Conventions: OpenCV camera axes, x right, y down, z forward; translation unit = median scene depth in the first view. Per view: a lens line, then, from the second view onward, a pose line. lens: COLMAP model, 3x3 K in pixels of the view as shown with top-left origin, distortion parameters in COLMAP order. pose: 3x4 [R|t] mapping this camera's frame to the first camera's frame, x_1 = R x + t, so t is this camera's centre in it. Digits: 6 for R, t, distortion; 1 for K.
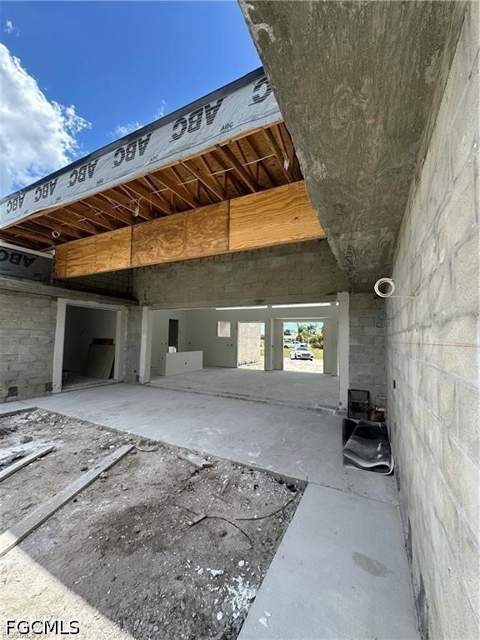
lens RADIAL K [[255.9, 0, 240.8], [0, 255.9, 323.7], [0, 0, 1]] dist [-0.001819, -0.000621]
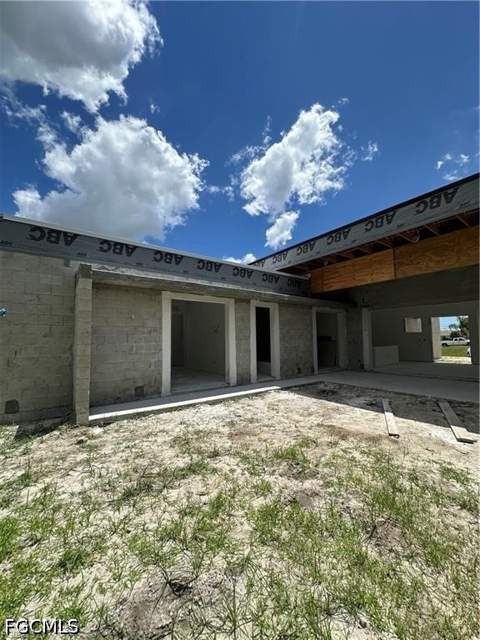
lens RADIAL K [[255.9, 0, 235.5], [0, 255.9, 320.2], [0, 0, 1]] dist [-0.001819, -0.000621]
pose [[0.894604, -0.064041, -0.442248, -0.563598], [0.054833, 0.997930, -0.033590, -0.002776], [0.443484, 0.005800, 0.896264, -0.548661]]
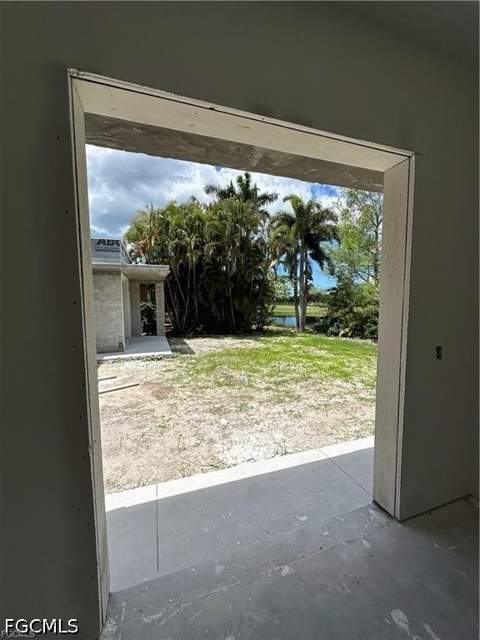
lens RADIAL K [[255.9, 0, 243.4], [0, 255.9, 320.5], [0, 0, 1]] dist [-0.001819, -0.000621]
pose [[-0.735695, -0.067469, 0.673945, -1.418742], [-0.045874, 0.997705, 0.049804, 0.005583], [-0.675758, 0.005724, -0.737101, 0.689167]]
